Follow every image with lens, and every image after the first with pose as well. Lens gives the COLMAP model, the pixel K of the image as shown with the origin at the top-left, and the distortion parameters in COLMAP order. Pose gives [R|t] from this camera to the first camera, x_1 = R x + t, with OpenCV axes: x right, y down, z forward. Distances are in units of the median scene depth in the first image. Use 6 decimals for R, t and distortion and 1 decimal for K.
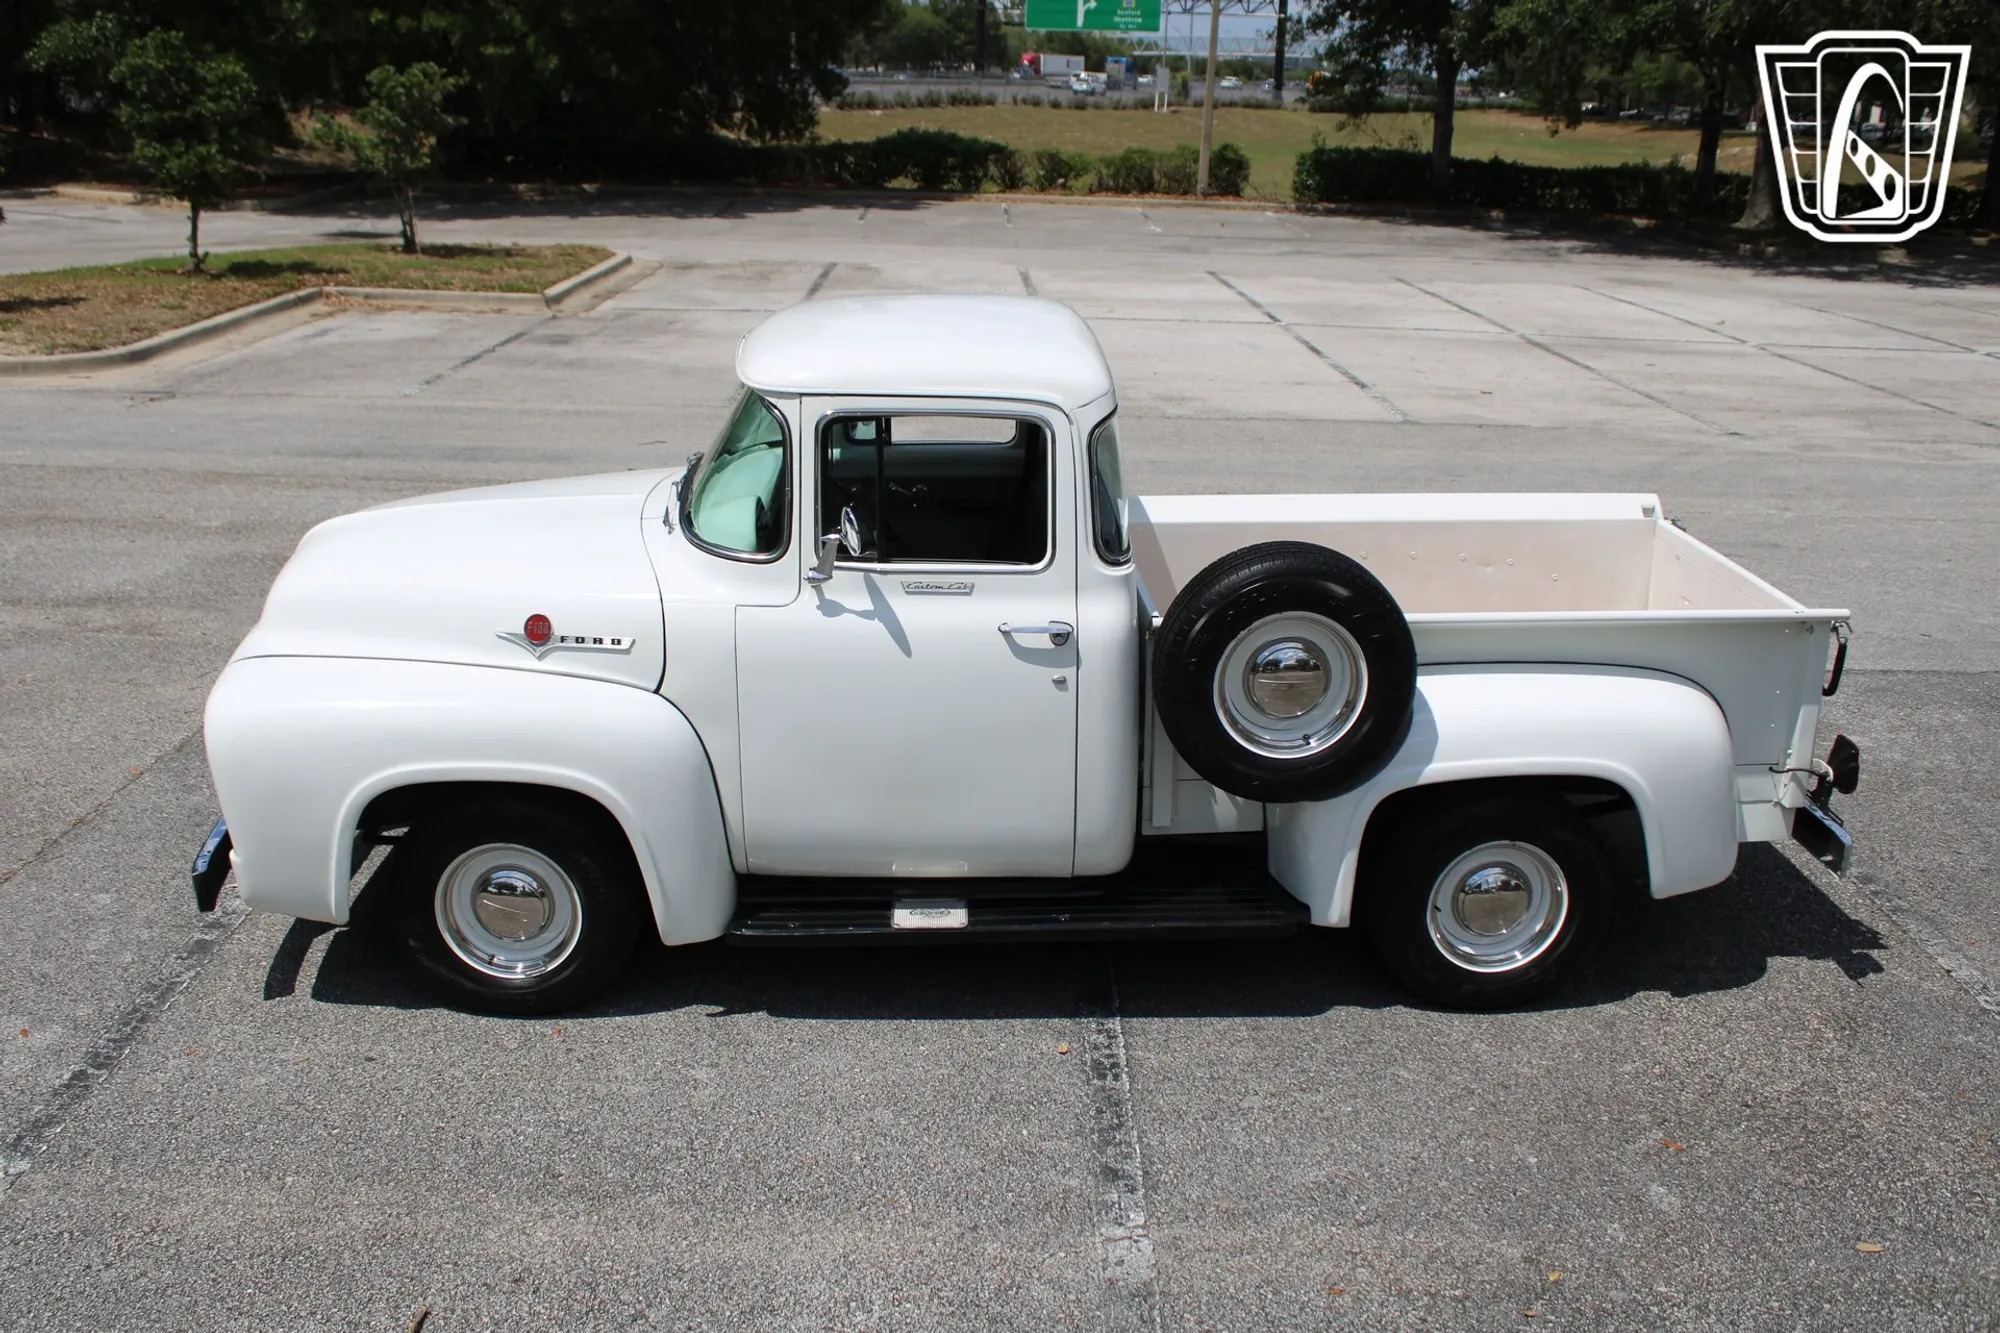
lens RADIAL K [[1894.3, 0, 987.4], [0, 1894.3, 660.8], [0, 0, 1]] dist [-0.131366, 0.148939]
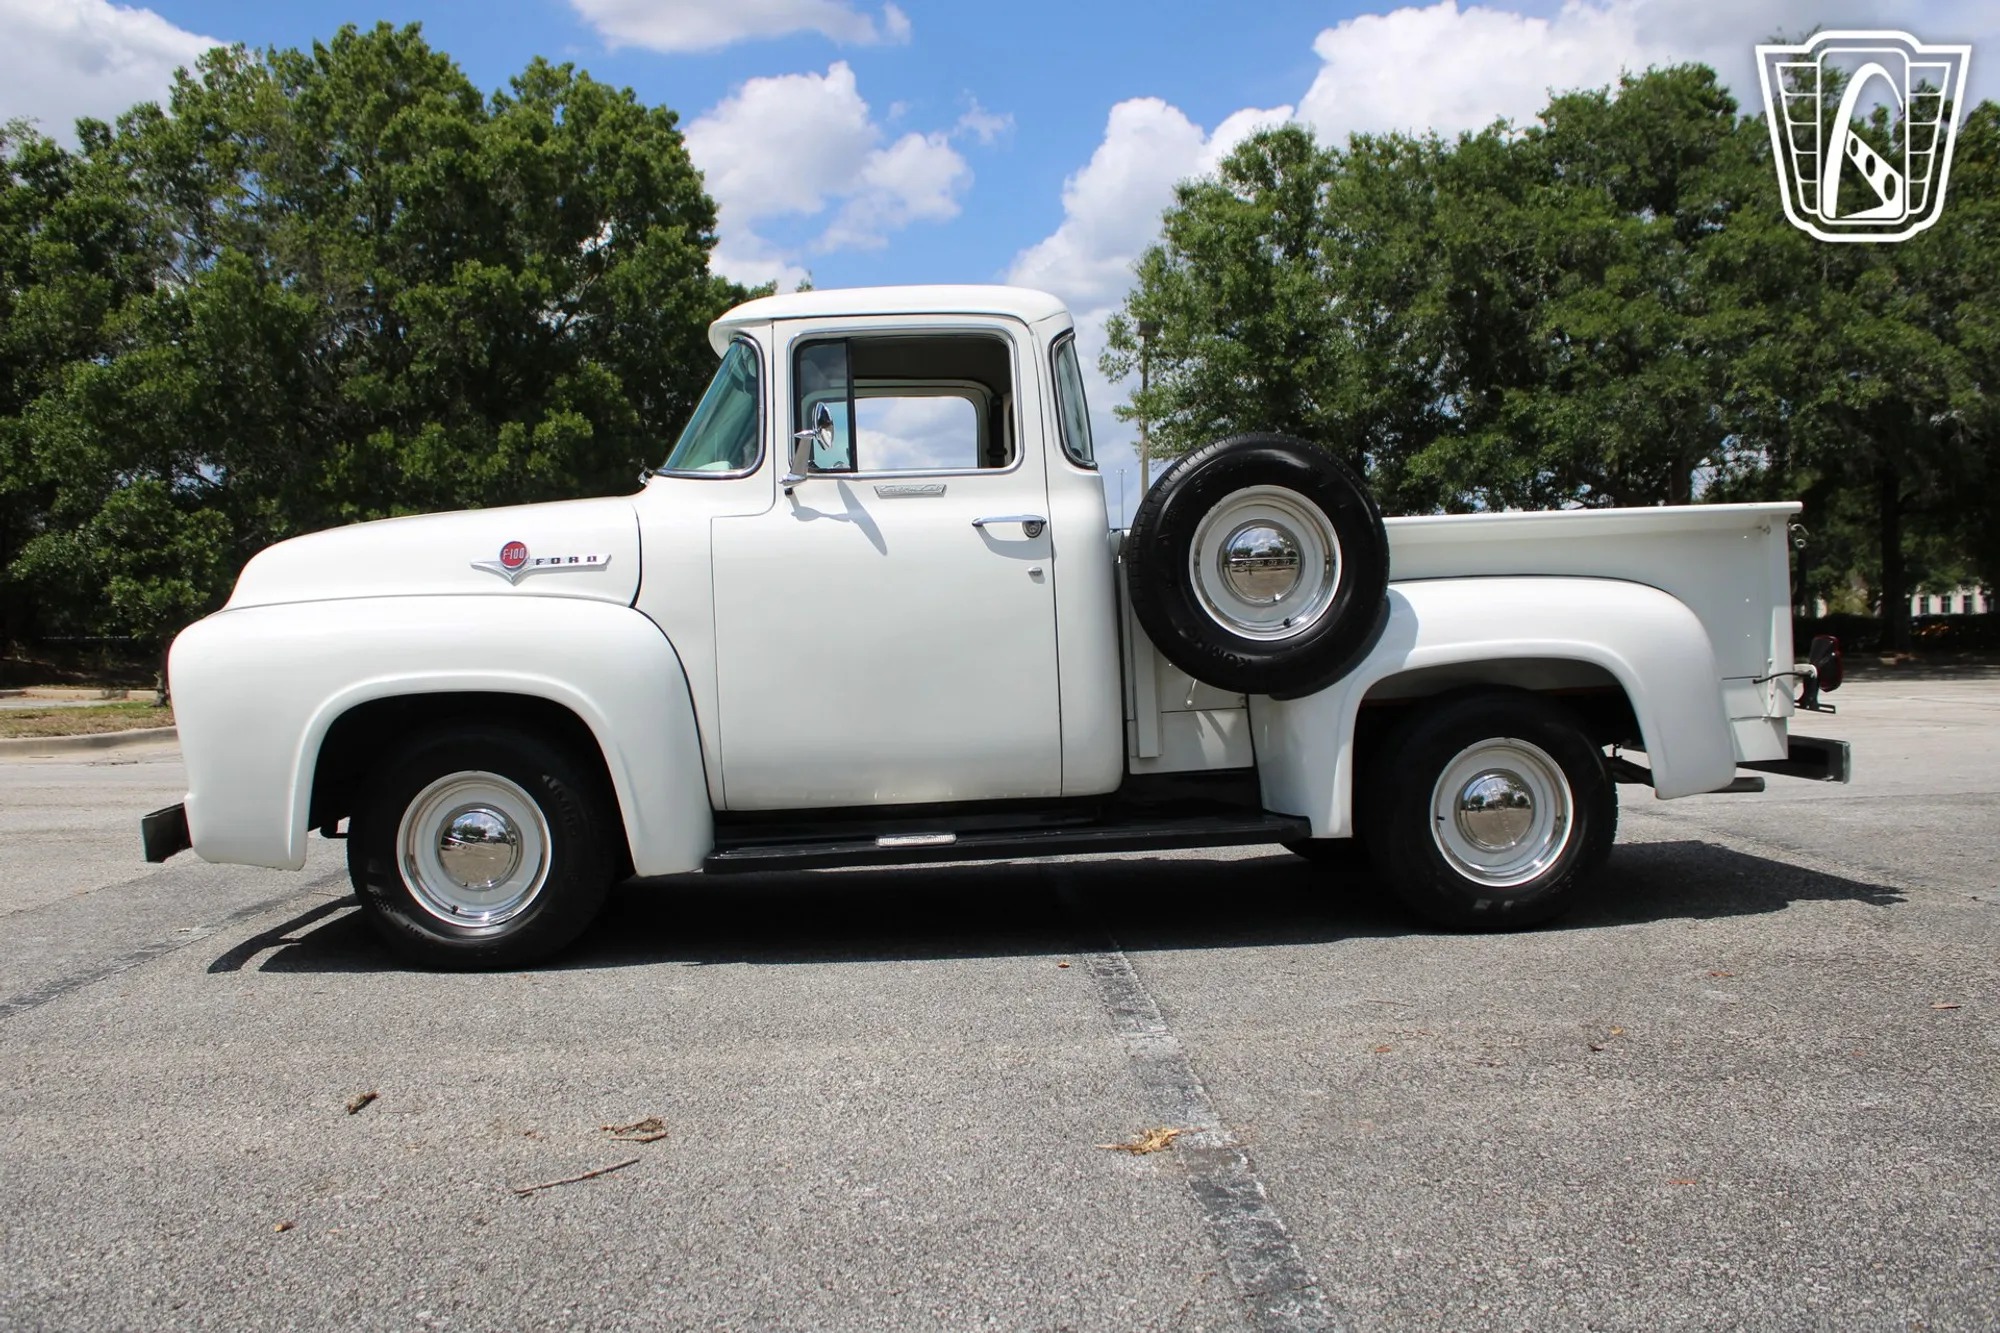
lens RADIAL K [[1900.7, 0, 988.9], [0, 1900.7, 654.5], [0, 0, 1]] dist [-0.138371, 0.162583]
pose [[0.998366, -0.047733, 0.031407, -0.019184], [0.055139, 0.948976, -0.310490, 0.343995], [-0.014984, 0.311714, 0.950058, 0.055933]]
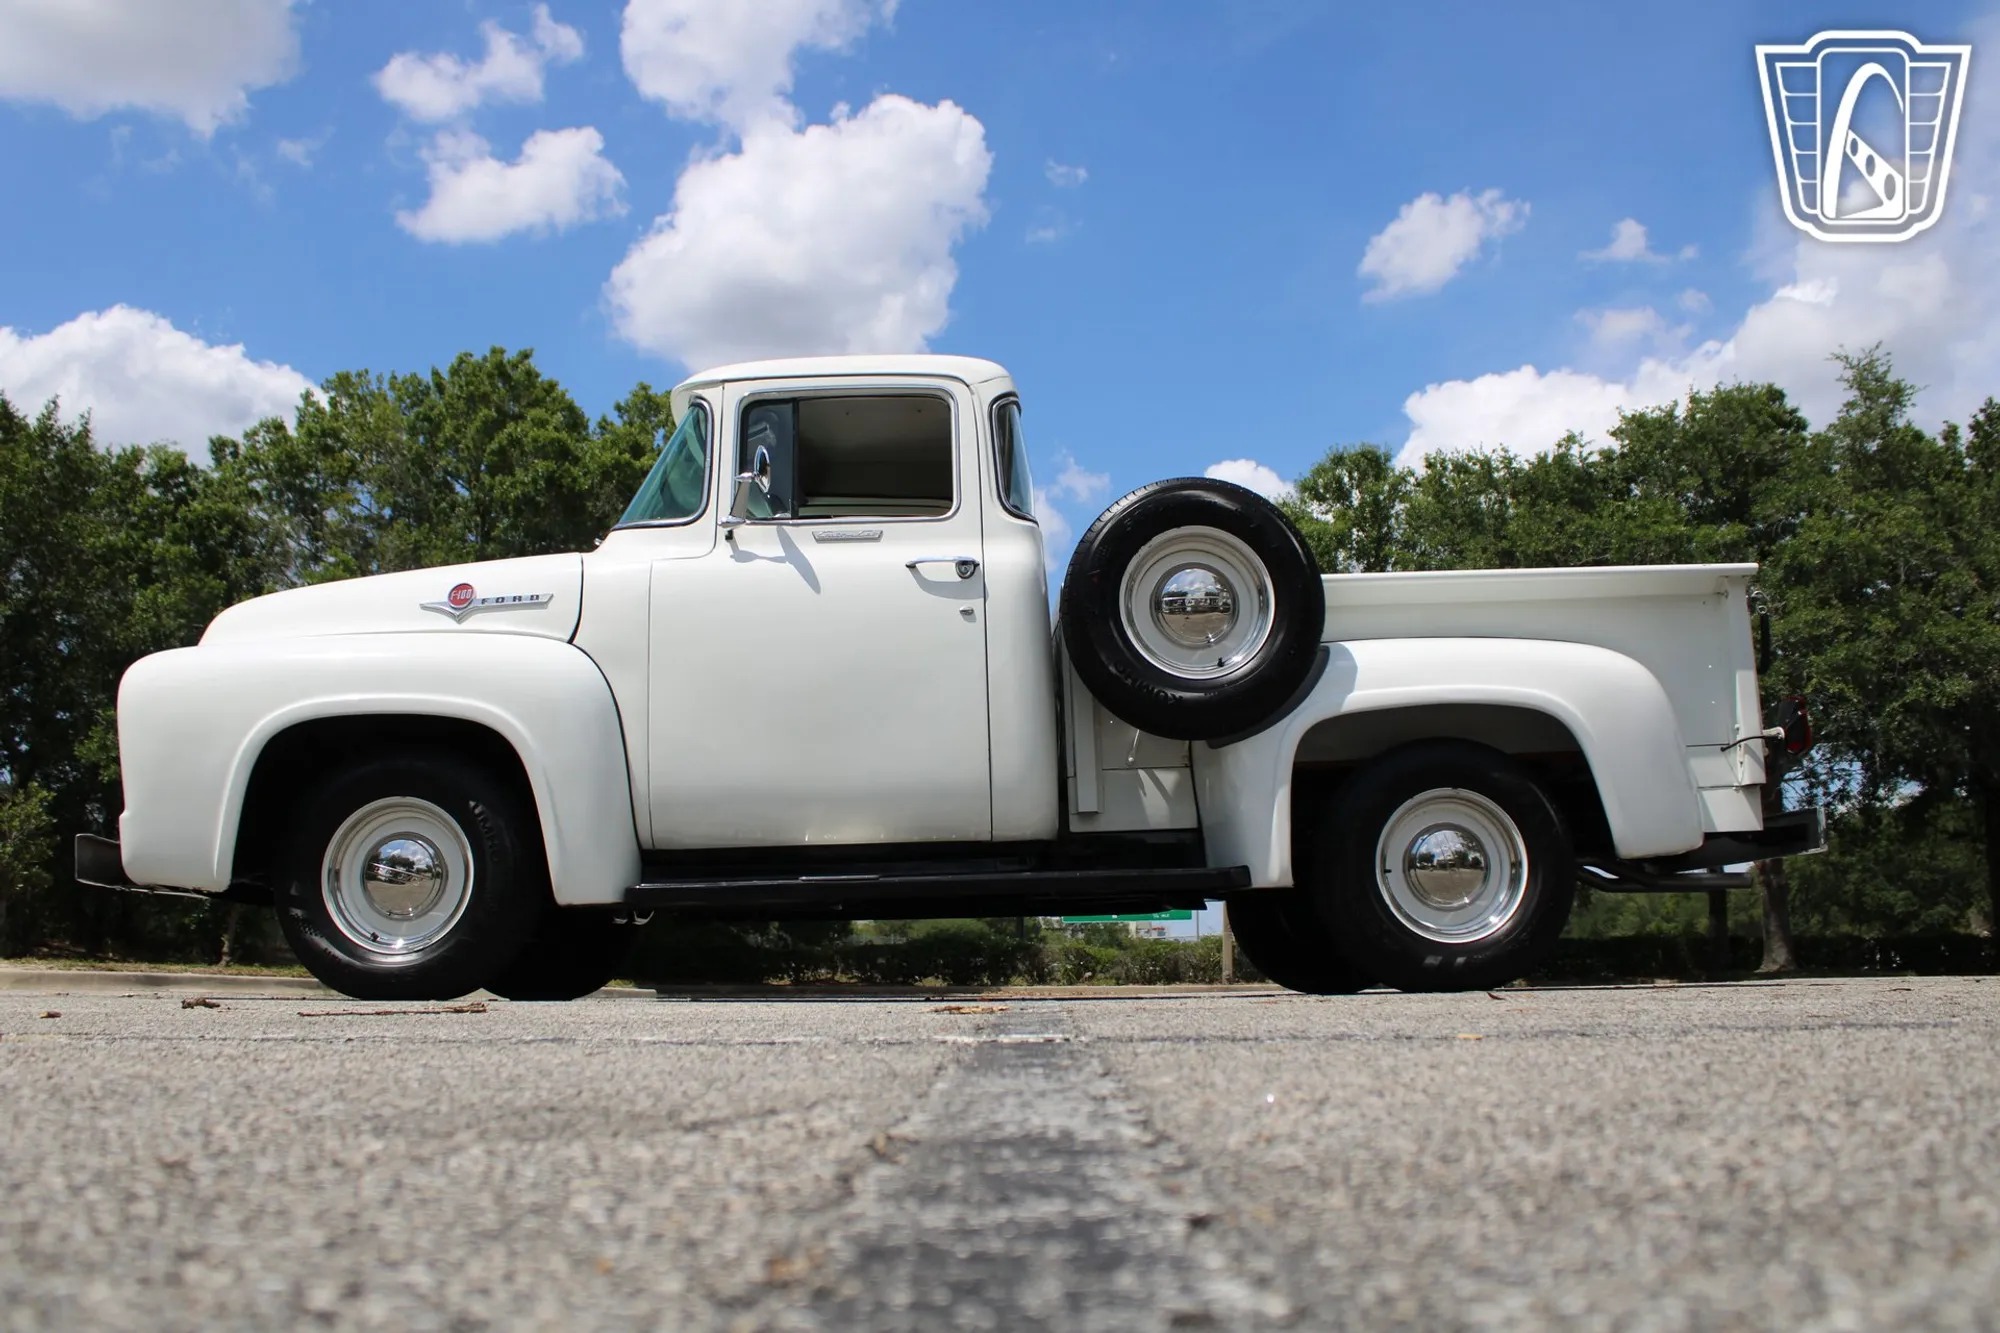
lens RADIAL K [[1894.3, 0, 987.4], [0, 1894.3, 660.8], [0, 0, 1]] dist [-0.131366, 0.148939]
pose [[0.999120, -0.036490, -0.020697, 0.065256], [0.021758, 0.872568, -0.488008, 0.497840], [0.035867, 0.487128, 0.872594, 0.128627]]
